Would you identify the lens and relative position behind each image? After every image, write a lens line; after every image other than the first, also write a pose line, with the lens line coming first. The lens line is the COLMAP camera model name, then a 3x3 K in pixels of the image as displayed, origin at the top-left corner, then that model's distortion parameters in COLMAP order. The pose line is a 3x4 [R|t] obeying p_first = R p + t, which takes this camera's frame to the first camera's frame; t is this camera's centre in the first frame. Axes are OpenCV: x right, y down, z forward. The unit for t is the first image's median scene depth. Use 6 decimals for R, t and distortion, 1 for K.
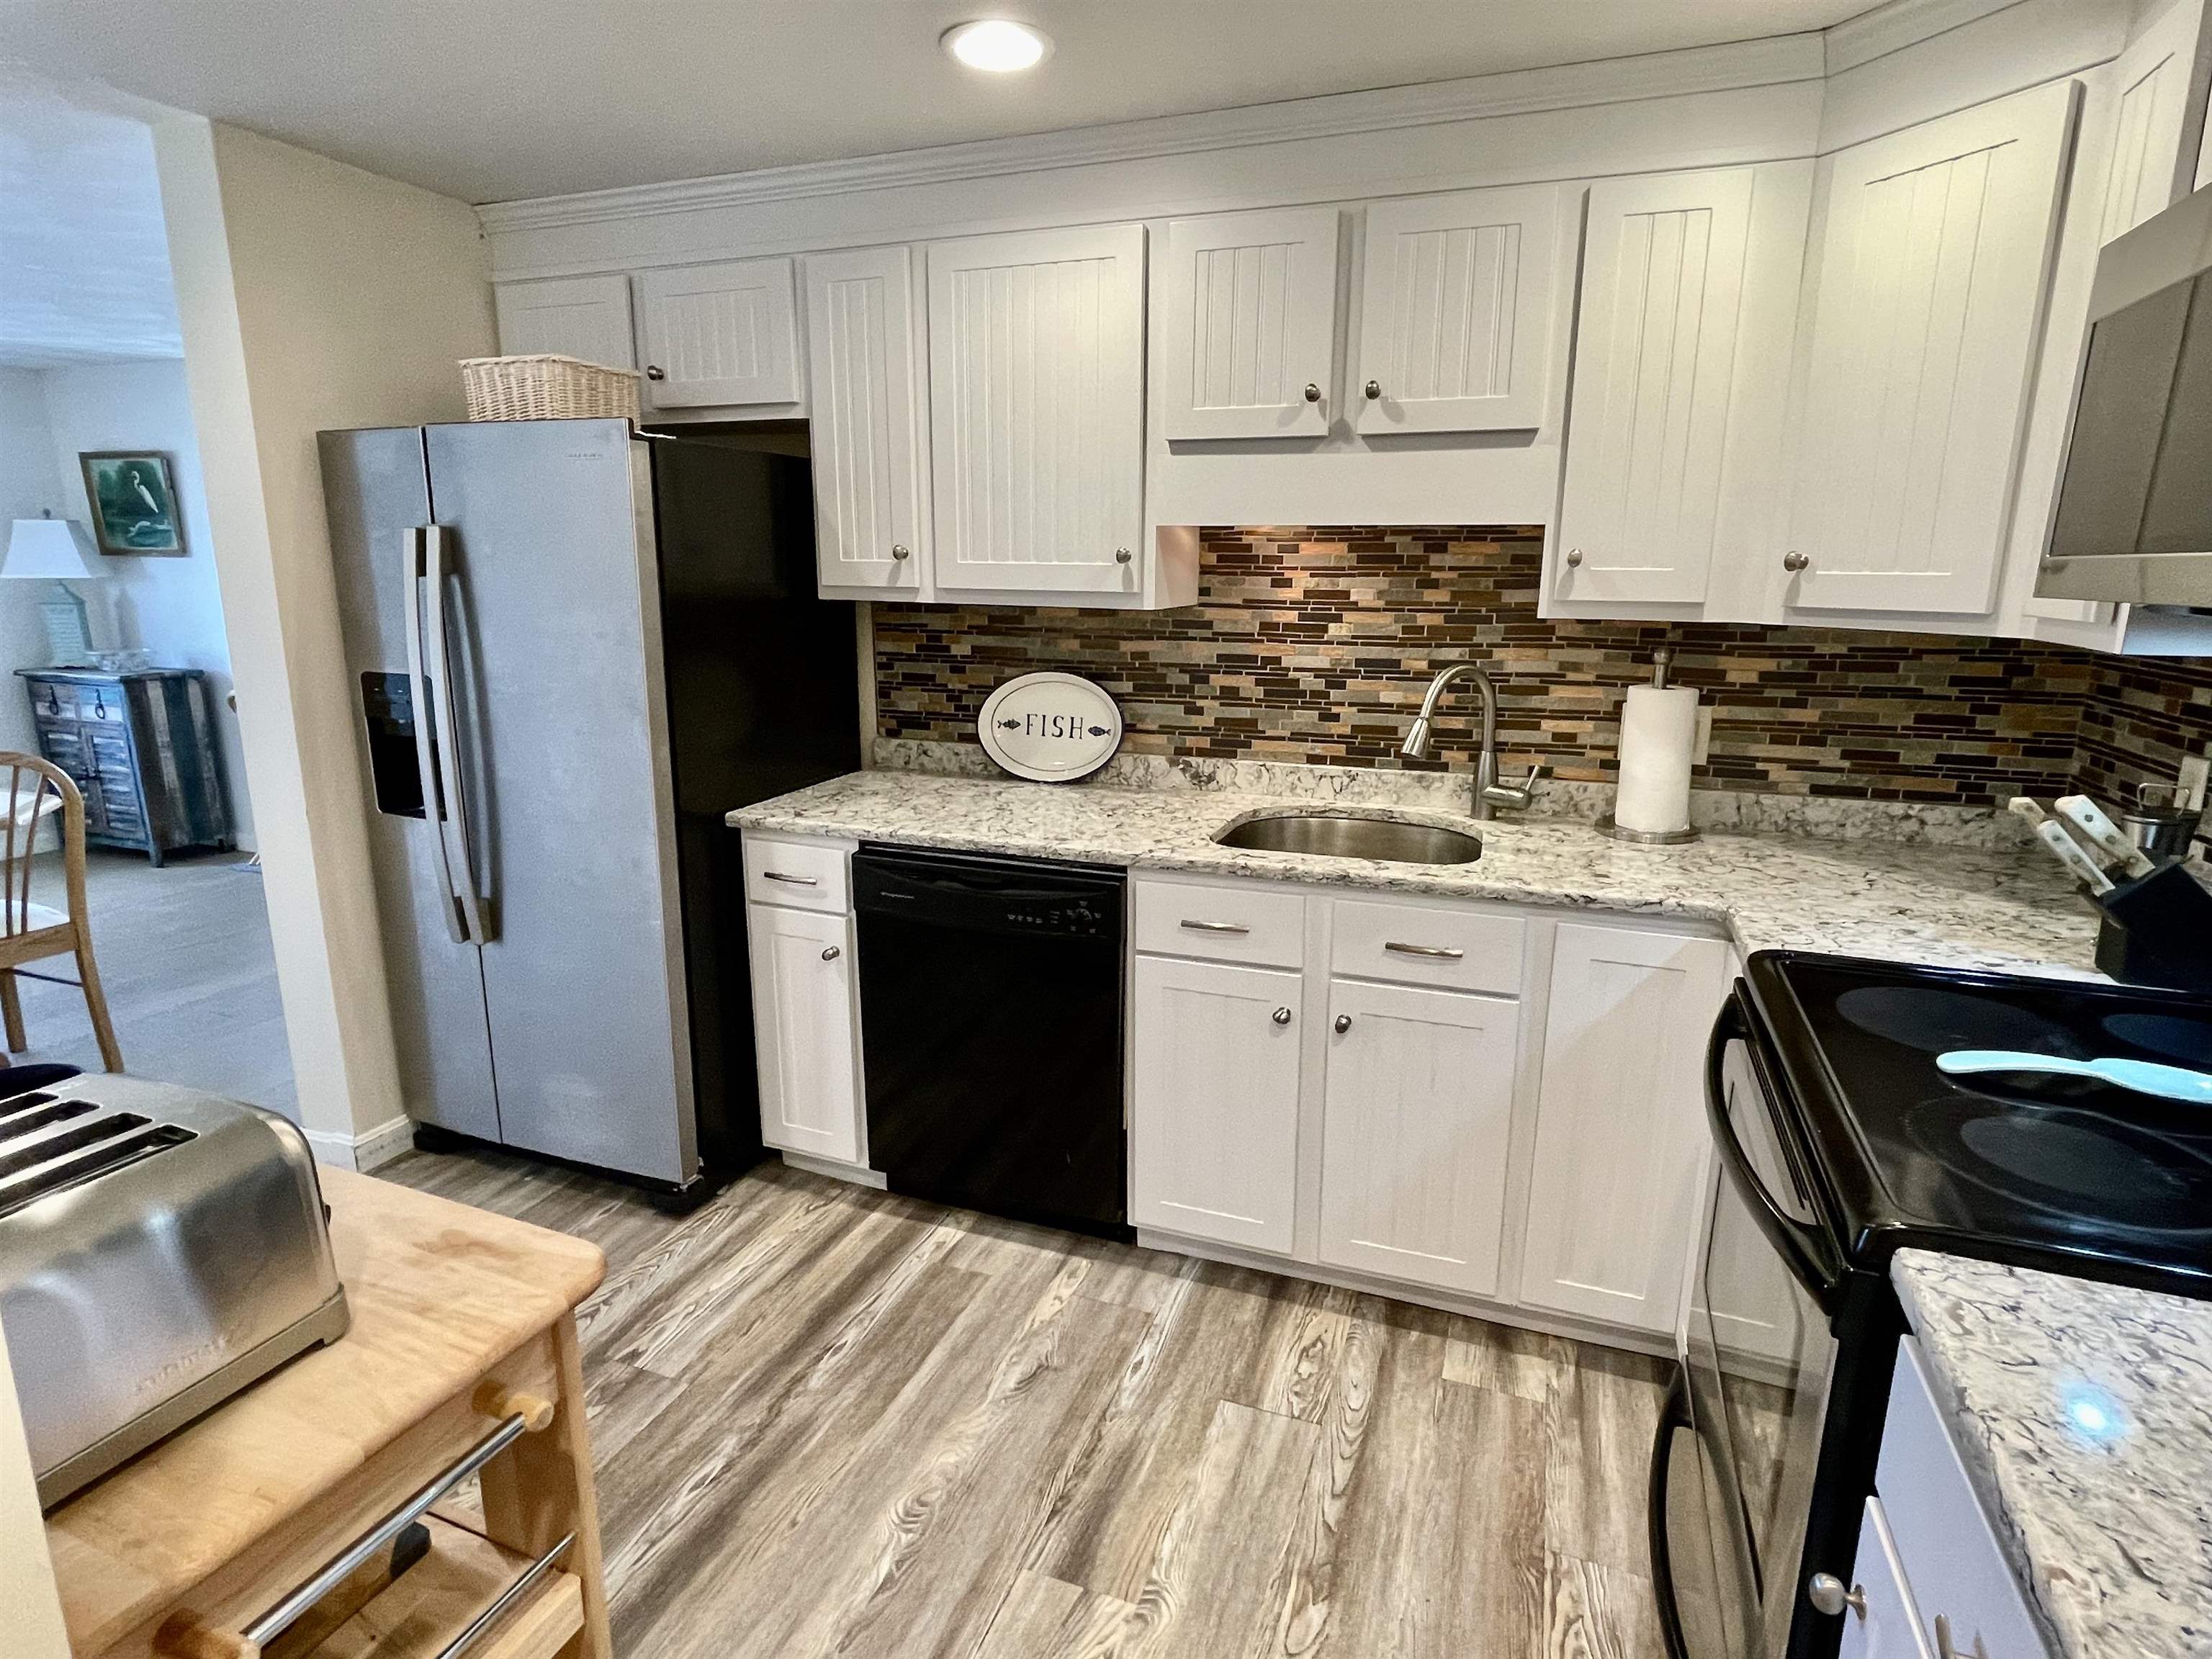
lens RADIAL K [[1168.9, 0, 1108.2], [0, 1168.9, 835.2], [0, 0, 1]] dist [-0.012659, 0.001956]
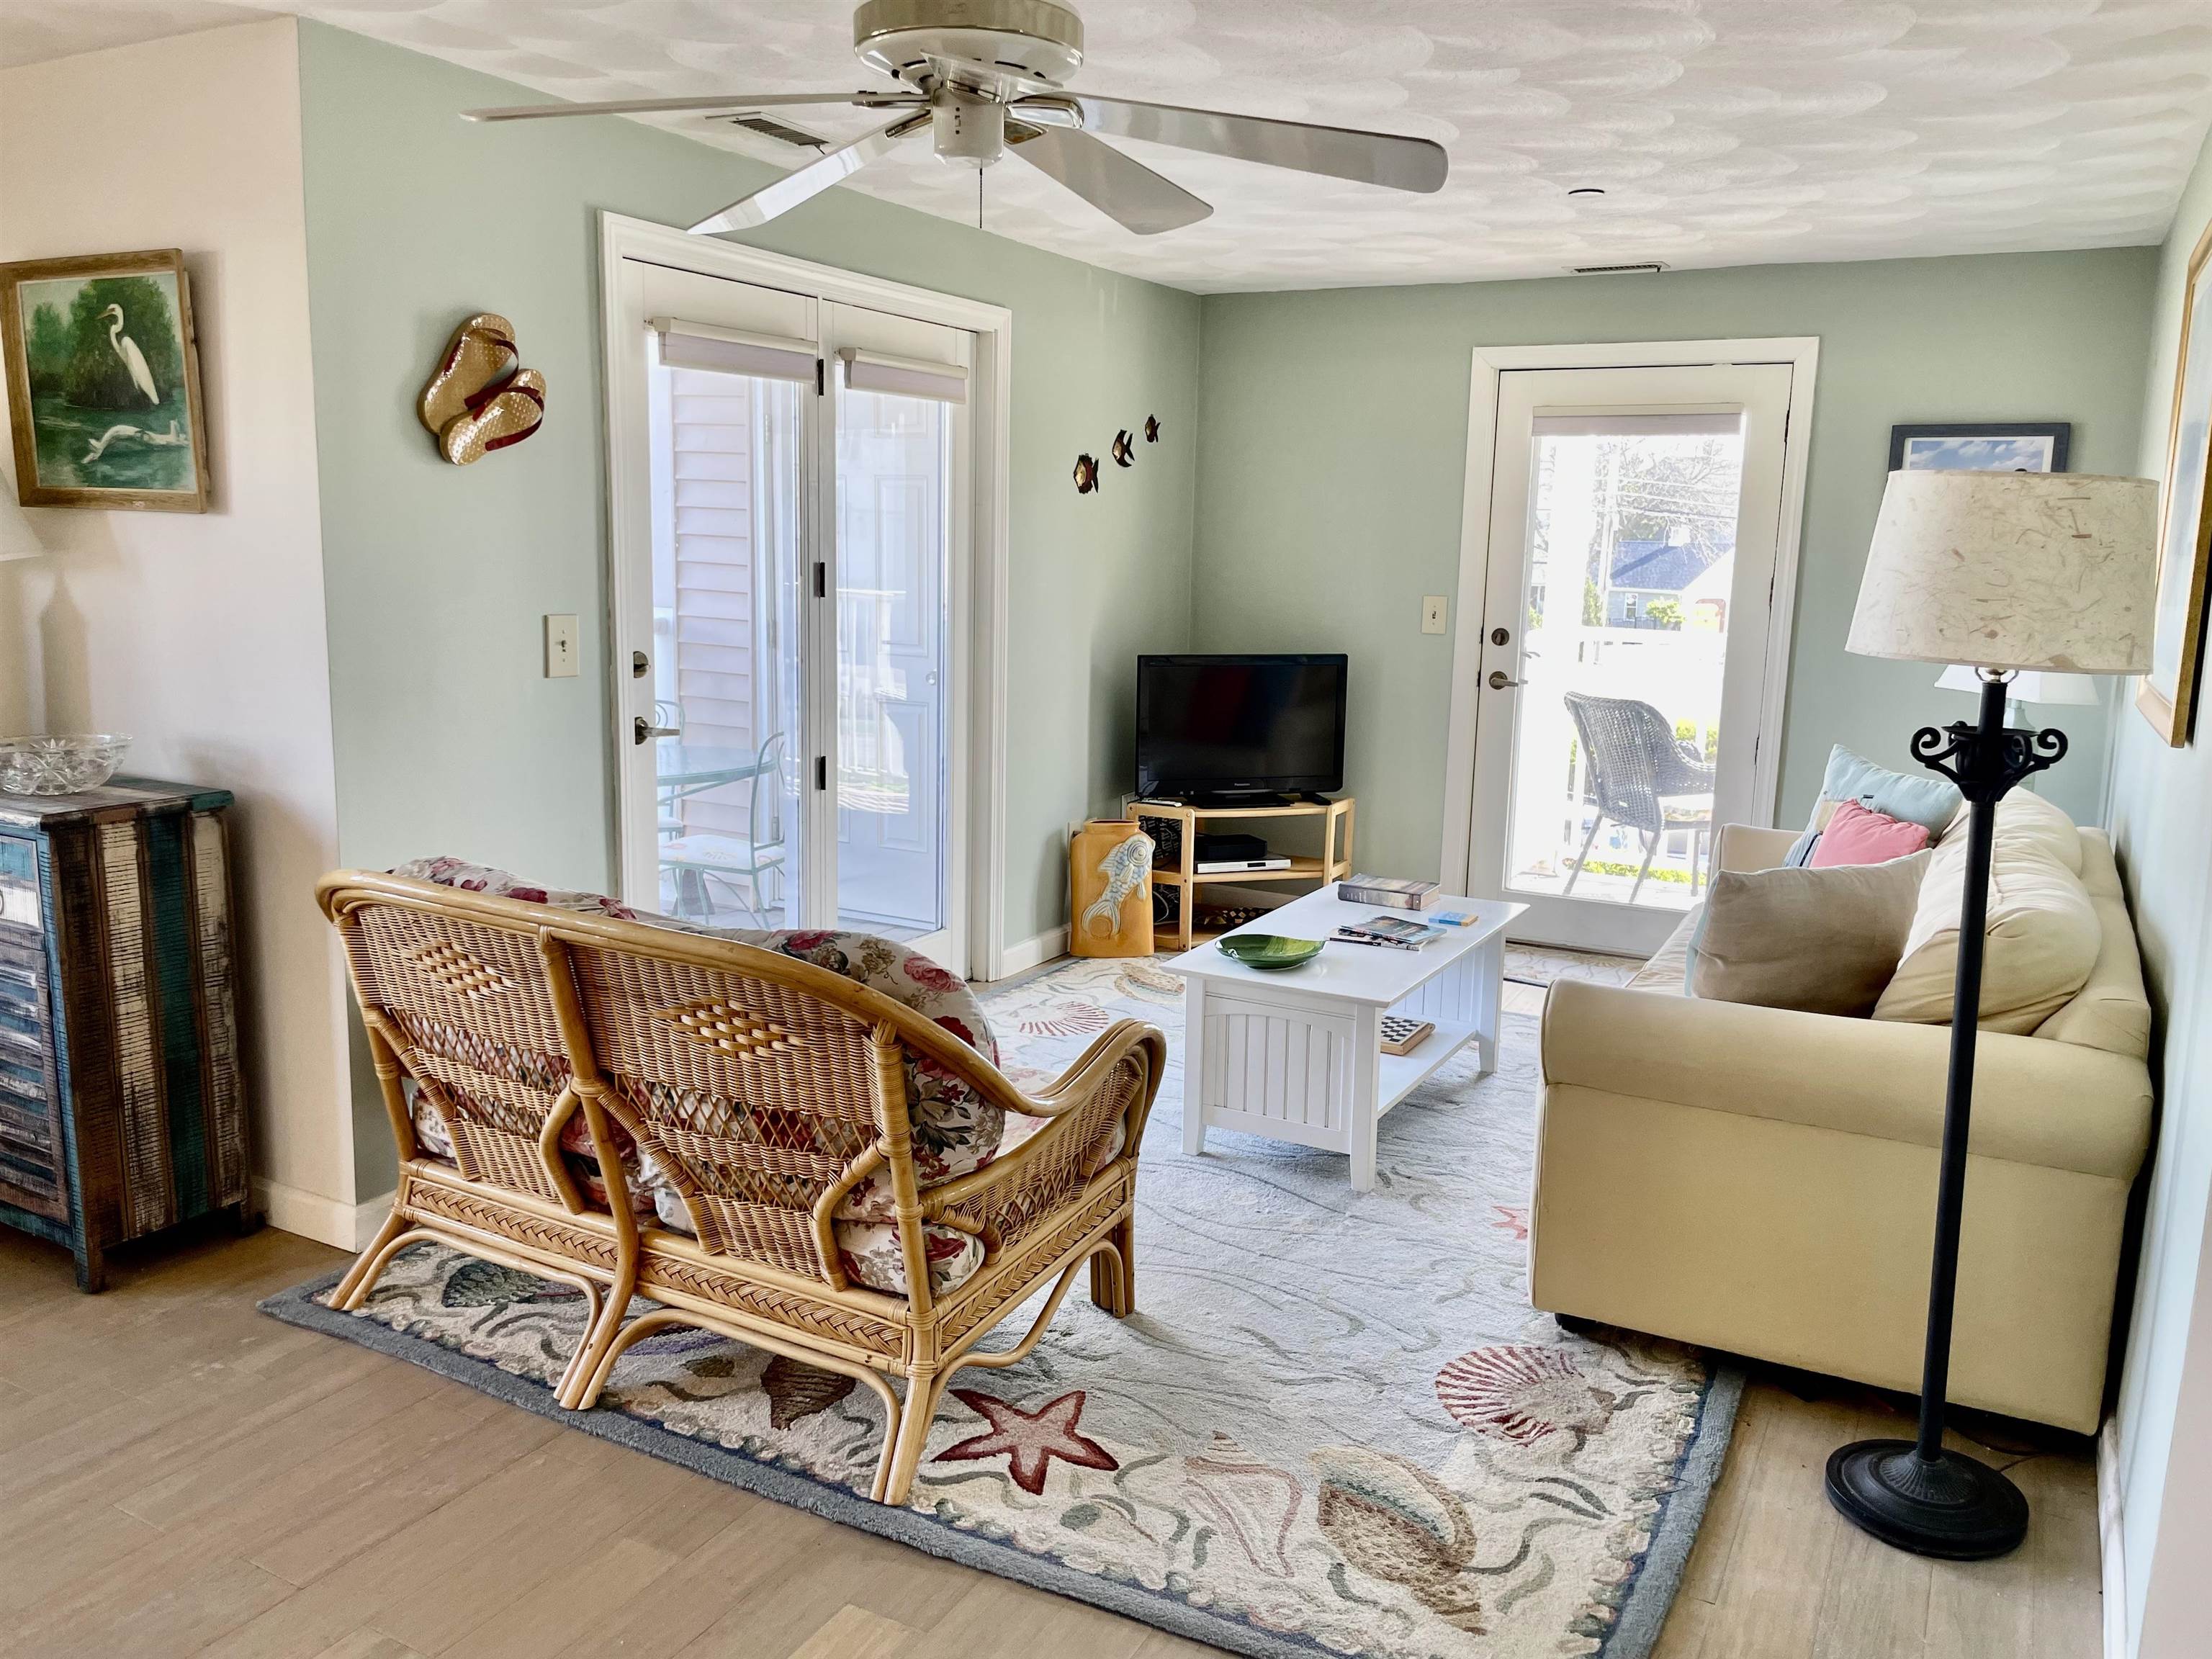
lens RADIAL K [[1687.6, 0, 1047.5], [0, 1687.6, 825.0], [0, 0, 1]] dist [0.066171, -0.081626]
pose [[0.987930, 0.037386, -0.150320, -0.423298], [-0.046243, 0.997367, -0.055861, -0.114347], [0.147836, 0.062138, 0.987058, 0.472313]]
